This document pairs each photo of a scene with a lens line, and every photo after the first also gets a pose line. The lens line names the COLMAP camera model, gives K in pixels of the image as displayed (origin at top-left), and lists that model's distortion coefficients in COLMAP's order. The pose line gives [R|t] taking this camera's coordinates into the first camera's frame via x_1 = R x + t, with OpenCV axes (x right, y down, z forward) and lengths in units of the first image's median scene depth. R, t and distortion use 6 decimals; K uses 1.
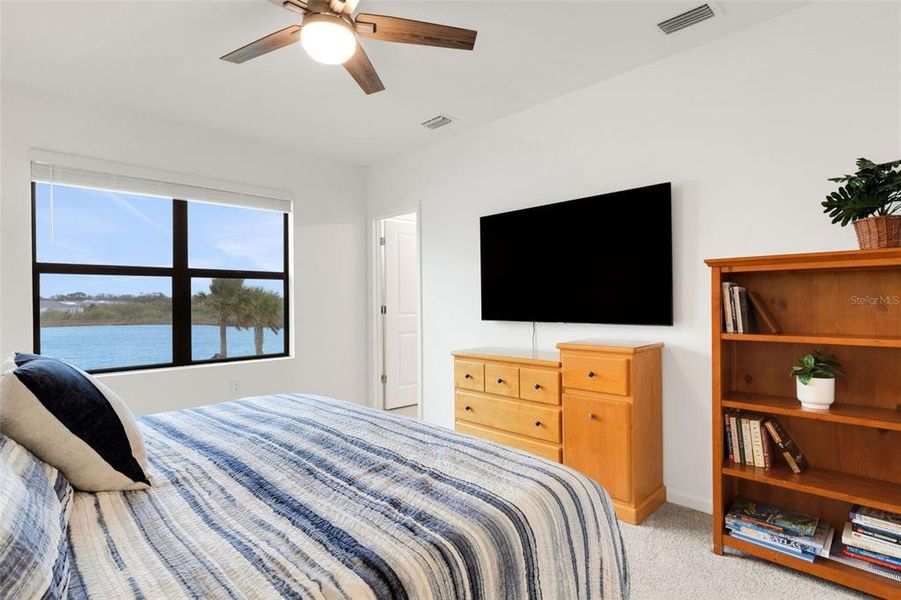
lens RADIAL K [[445.7, 0, 451.6], [0, 445.7, 297.0], [0, 0, 1]] dist [-0.002461, -0.000252]
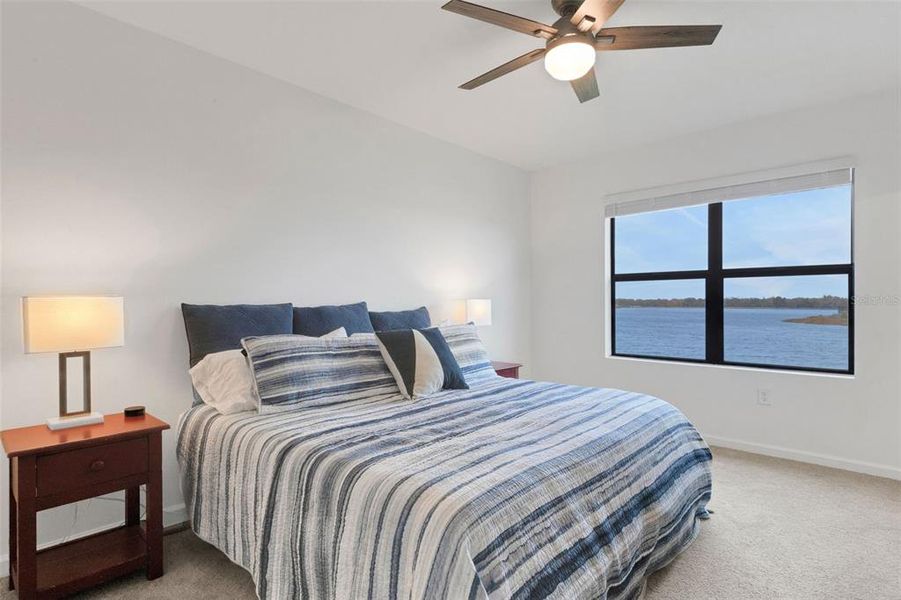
lens RADIAL K [[445.7, 0, 452.7], [0, 445.7, 300.3], [0, 0, 1]] dist [-0.002461, -0.000252]
pose [[0.098052, 0.001135, -0.995181, 0.366953], [0.007129, 0.999973, 0.001843, -0.000297], [0.995156, -0.007276, 0.098041, 0.296445]]
